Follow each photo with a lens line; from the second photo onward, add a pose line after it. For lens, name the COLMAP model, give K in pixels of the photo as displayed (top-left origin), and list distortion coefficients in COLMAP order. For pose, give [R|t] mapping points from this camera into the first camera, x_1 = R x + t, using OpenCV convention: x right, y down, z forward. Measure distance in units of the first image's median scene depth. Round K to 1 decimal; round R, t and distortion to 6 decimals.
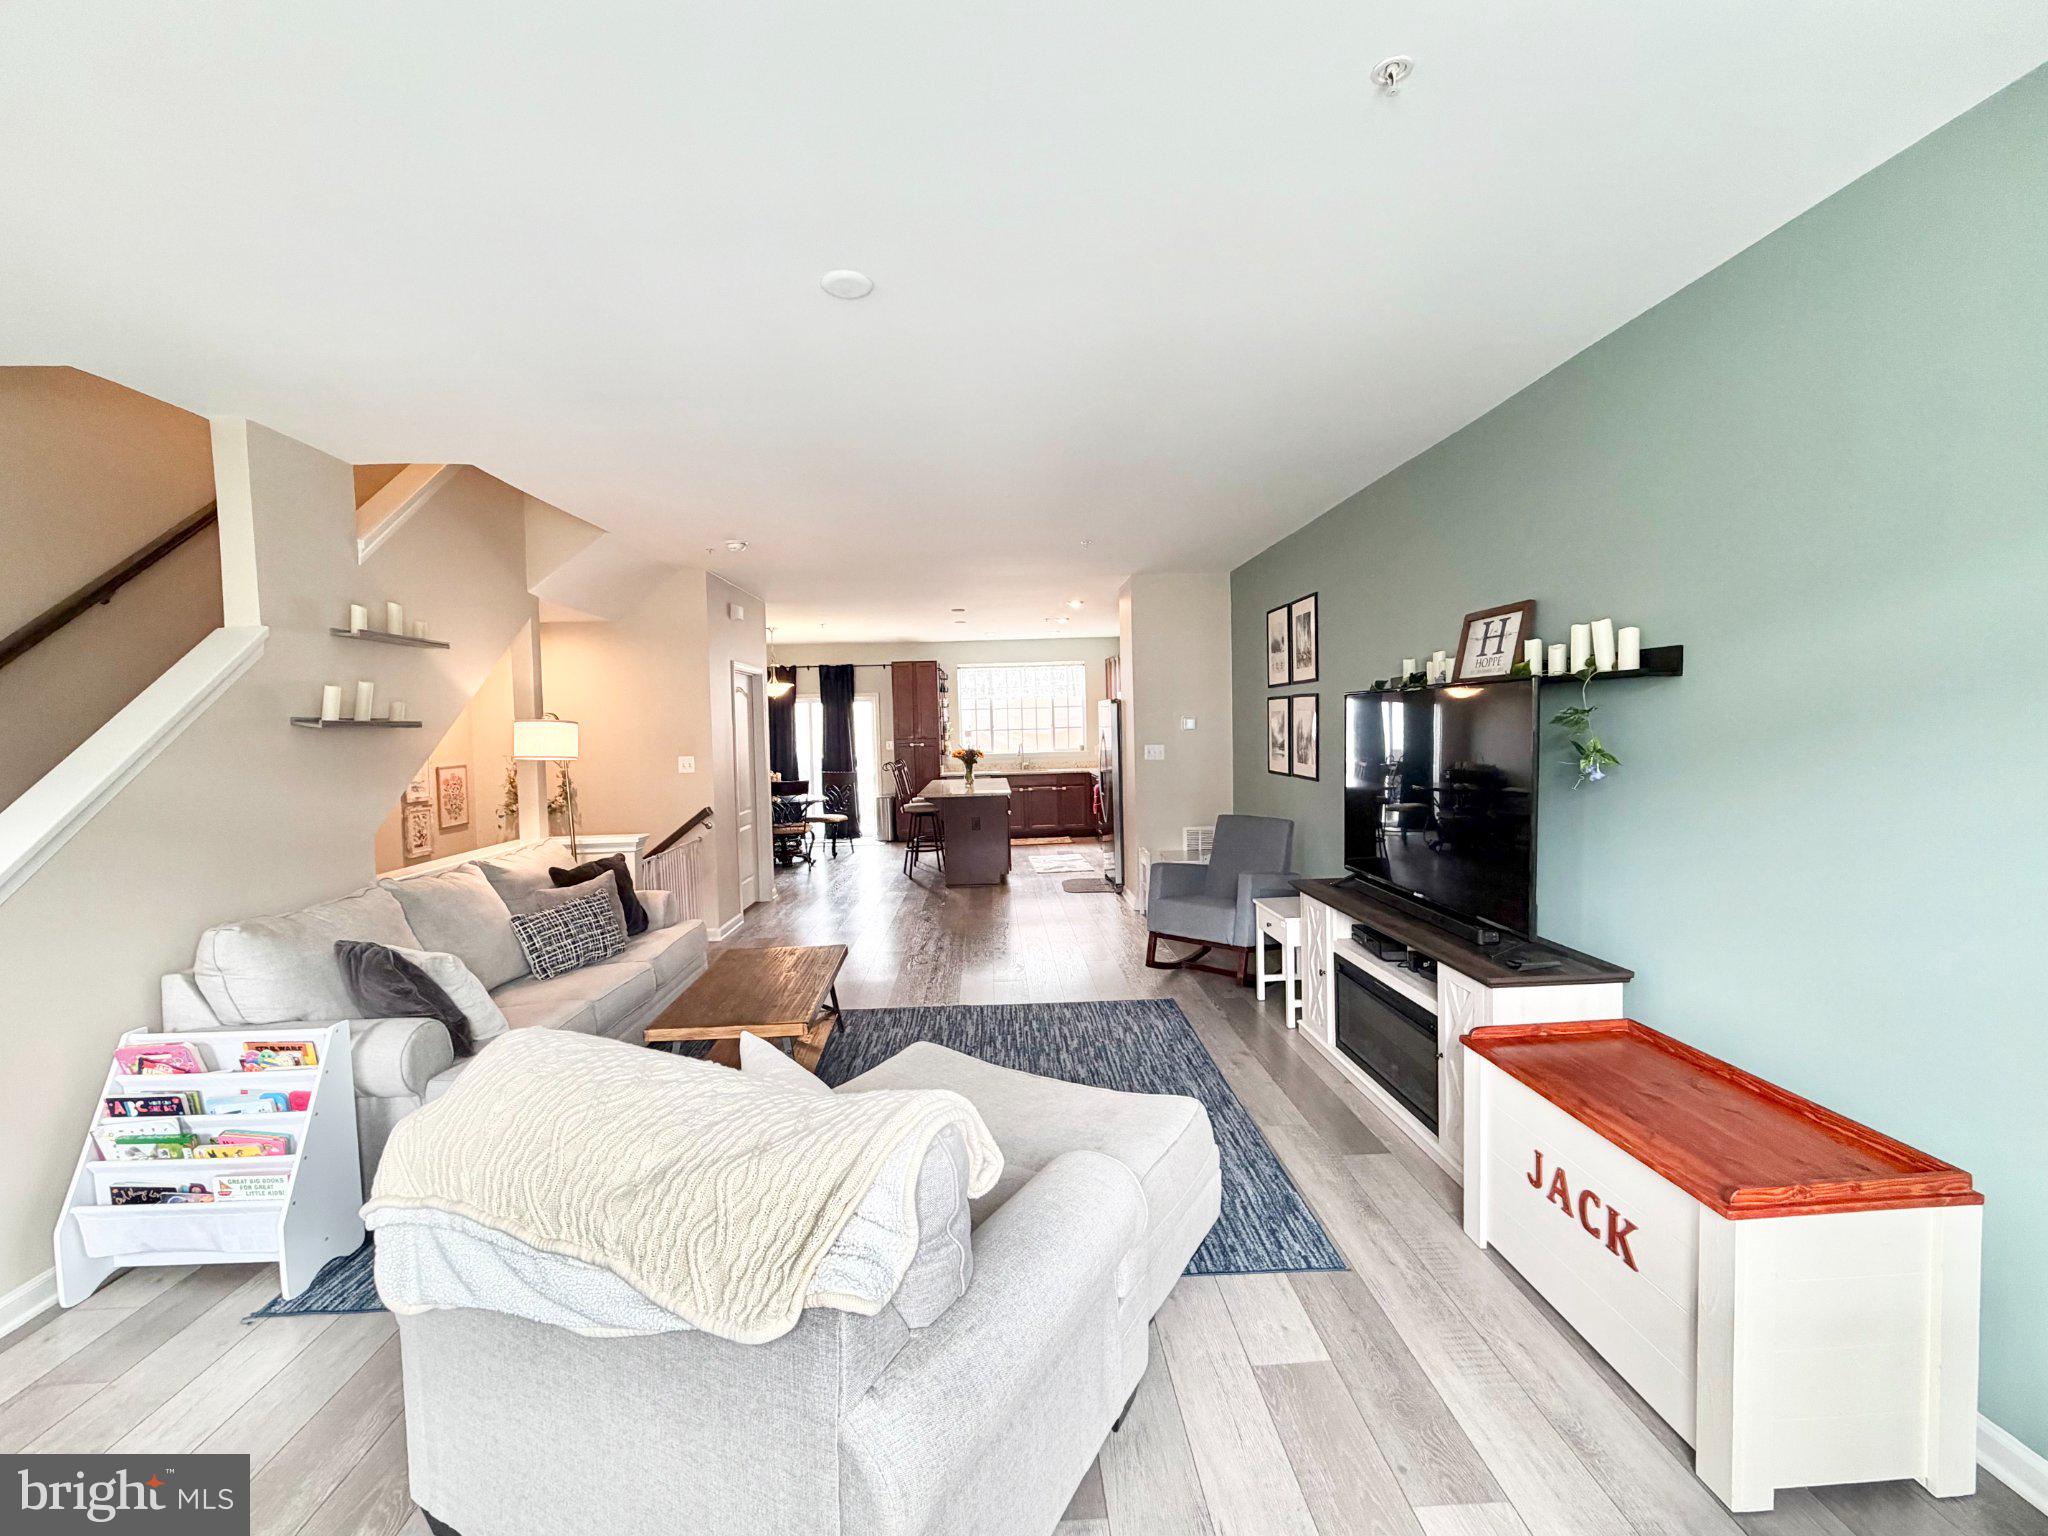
lens RADIAL K [[889.8, 0, 1022.2], [0, 889.8, 767.8], [0, 0, 1]] dist [-0.000161, -0.000004]
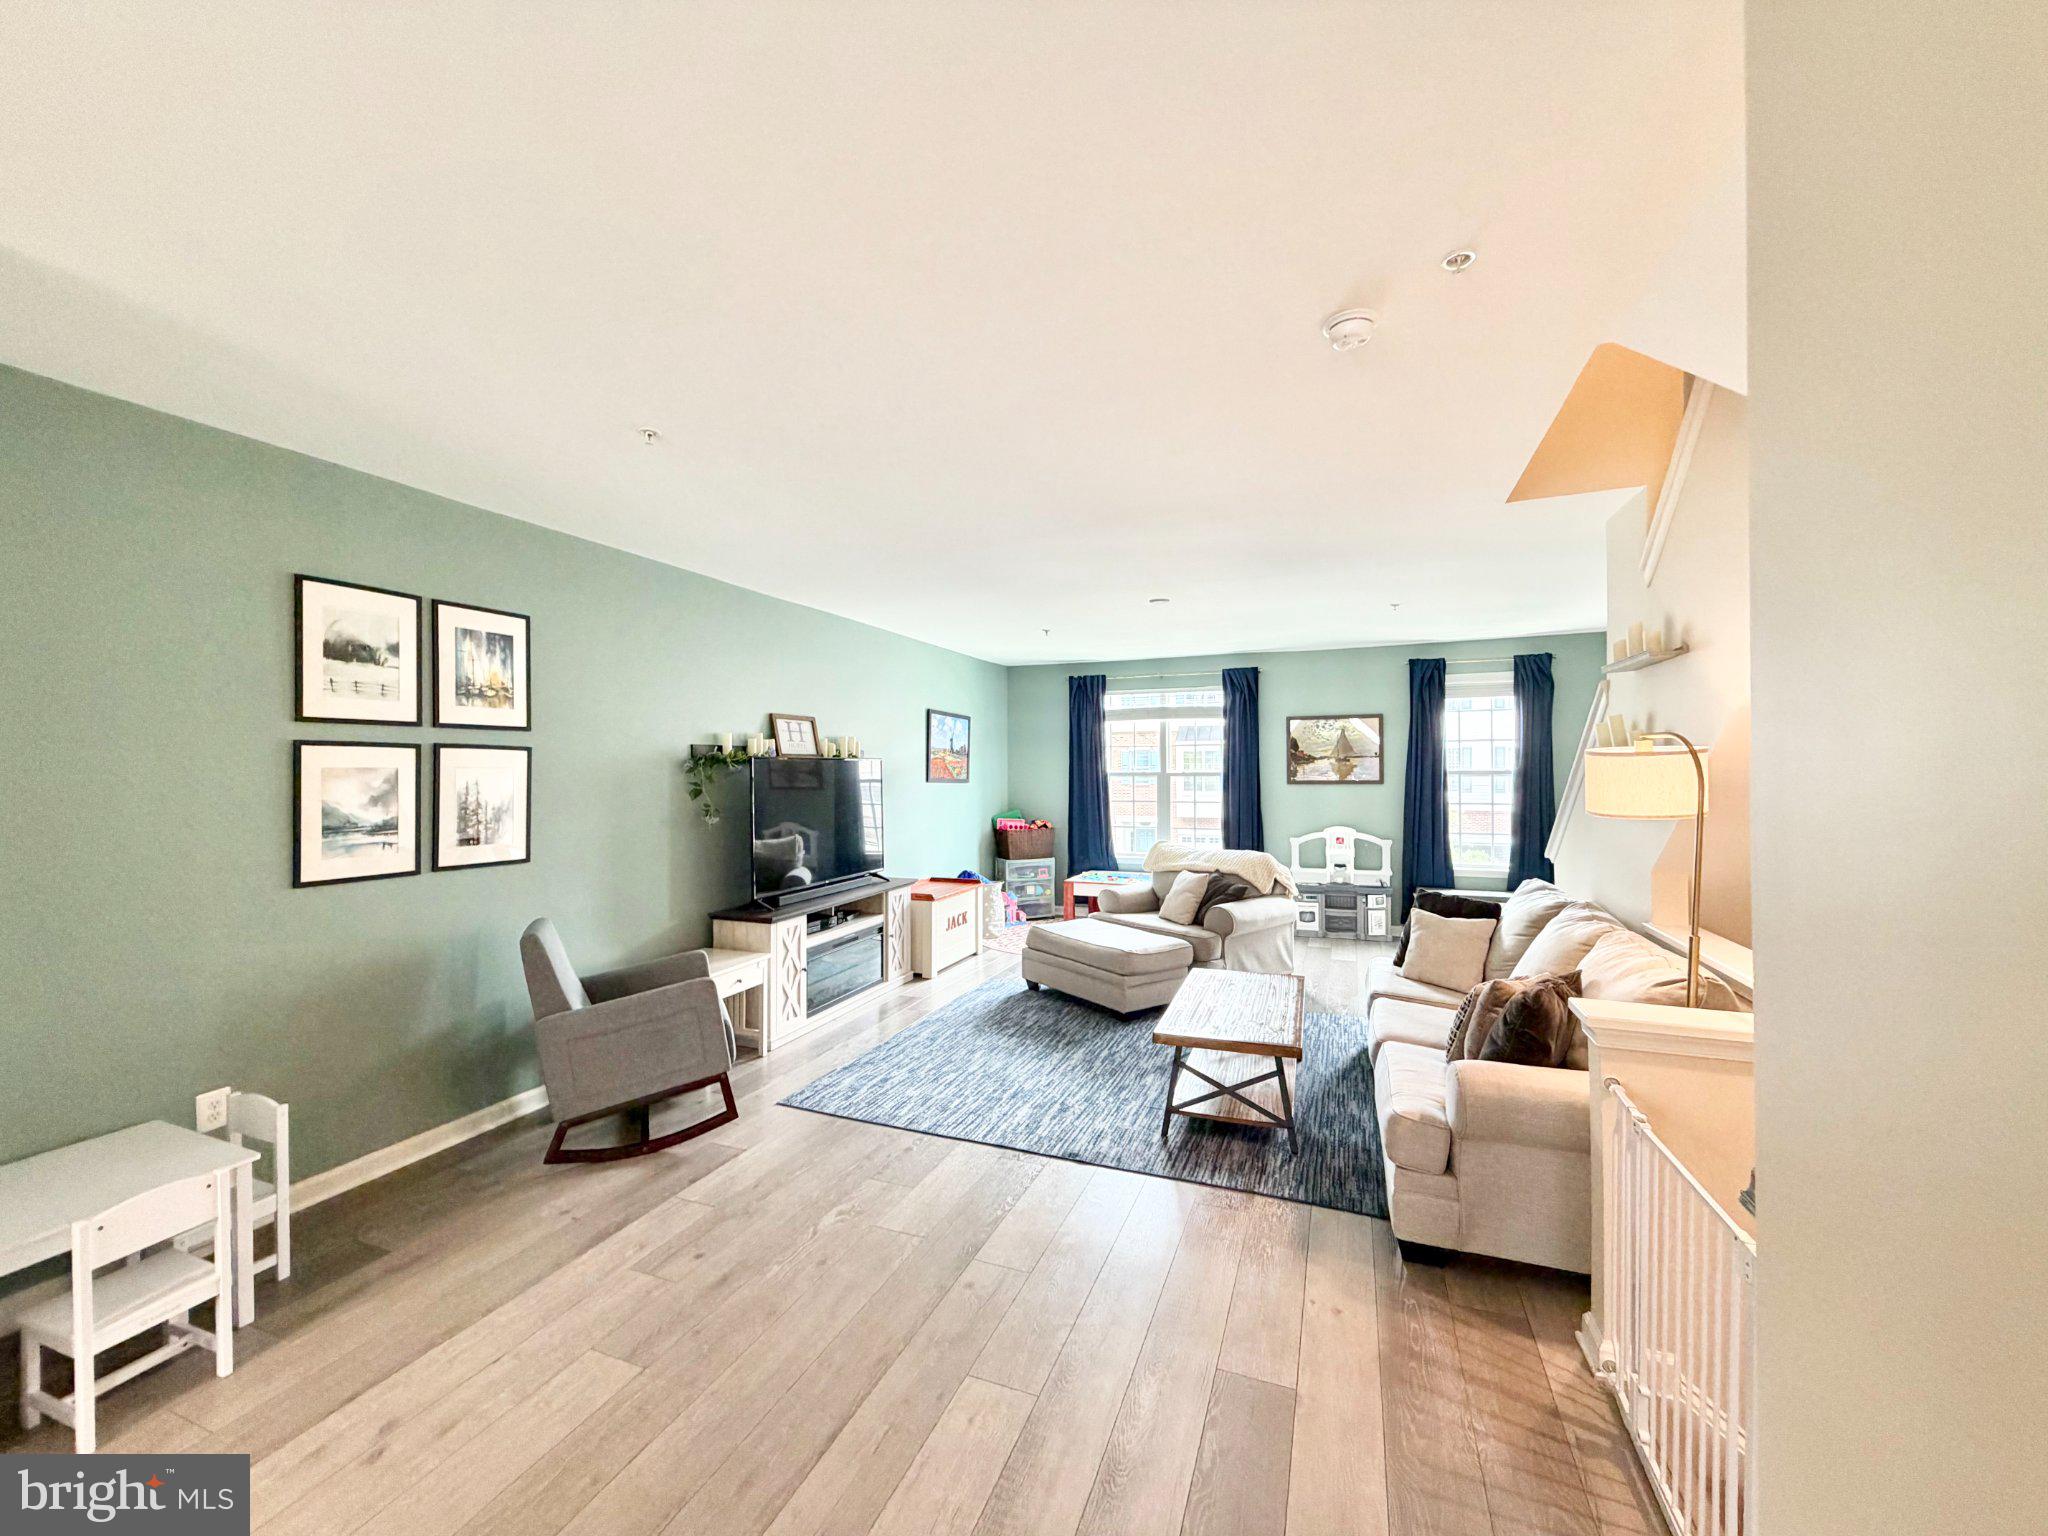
lens RADIAL K [[817.2, 0, 1018.1], [0, 817.2, 767.0], [0, 0, 1]] dist [-0.000948, -0.000296]
pose [[-0.912652, 0.031082, 0.407553, -0.486842], [0.047930, 0.998364, 0.031192, -0.097669], [-0.405916, 0.048002, -0.912649, 2.112349]]
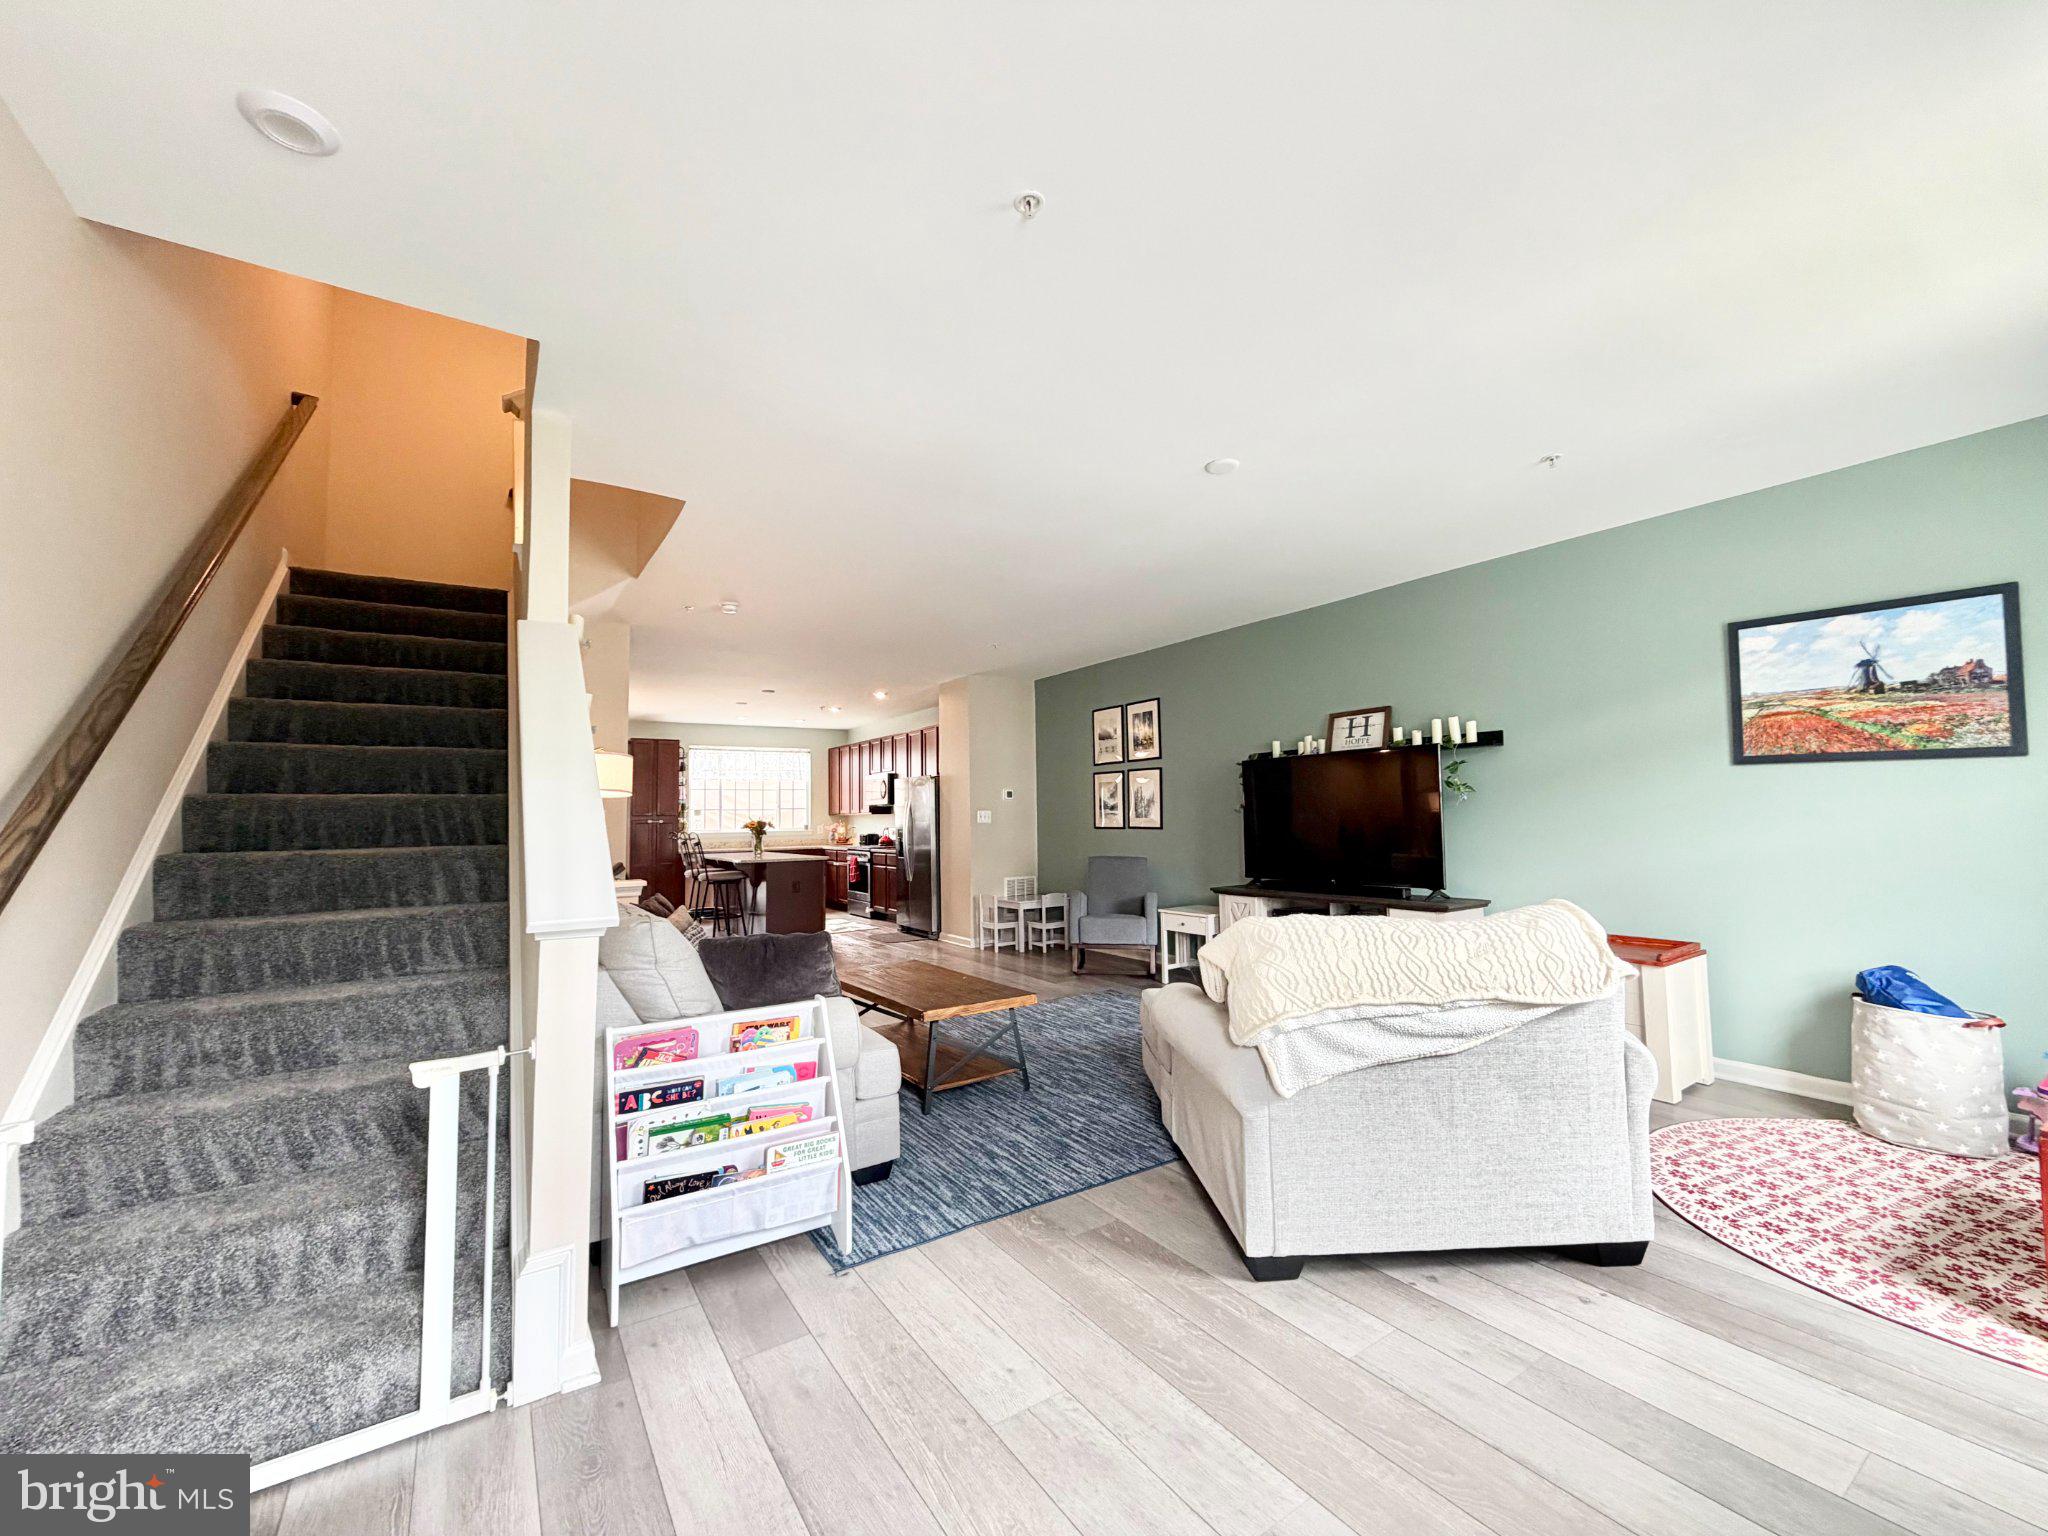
lens RADIAL K [[815.8, 0, 1016.5], [0, 815.8, 766.7], [0, 0, 1]] dist [-0.000790, 0.000275]
pose [[0.856939, 0.044690, 0.513476, -0.773401], [0.019724, 0.992661, -0.119313, 0.096283], [-0.515040, 0.112371, 0.849769, 0.009514]]
